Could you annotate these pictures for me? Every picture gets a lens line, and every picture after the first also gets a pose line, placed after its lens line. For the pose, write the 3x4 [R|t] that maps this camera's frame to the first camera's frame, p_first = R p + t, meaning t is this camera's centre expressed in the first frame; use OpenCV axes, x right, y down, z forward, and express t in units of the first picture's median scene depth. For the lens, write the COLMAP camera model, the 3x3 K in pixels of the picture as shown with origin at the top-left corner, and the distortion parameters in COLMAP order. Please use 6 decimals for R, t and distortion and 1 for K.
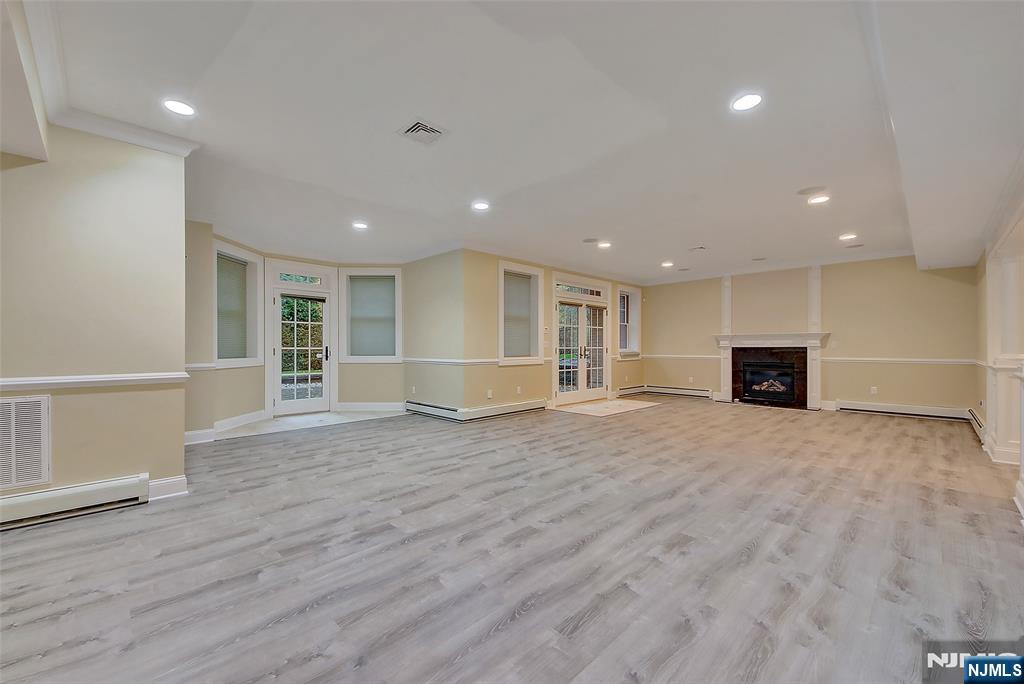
lens RADIAL K [[393.9, 0, 487.0], [0, 393.9, 344.1], [0, 0, 1]] dist [0.009918, -0.003888]
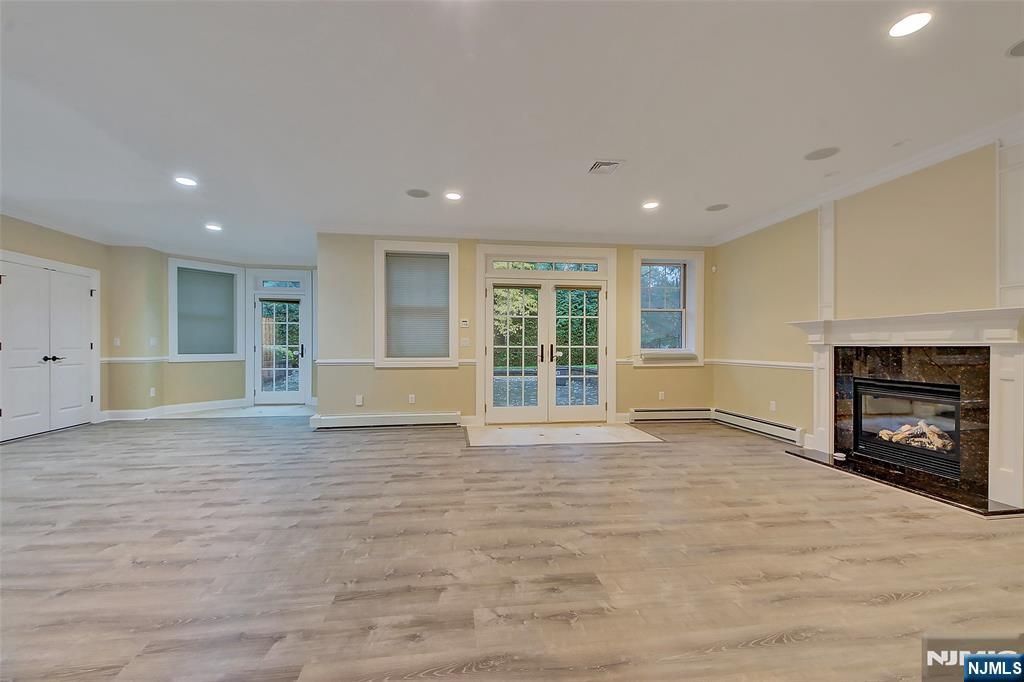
lens RADIAL K [[393.9, 0, 517.4], [0, 393.9, 338.4], [0, 0, 1]] dist [0.009918, -0.003888]
pose [[0.825009, -0.008385, -0.565057, 0.619071], [0.002326, 0.999932, -0.011443, 0.002580], [0.565115, 0.008127, 0.824972, 0.397672]]
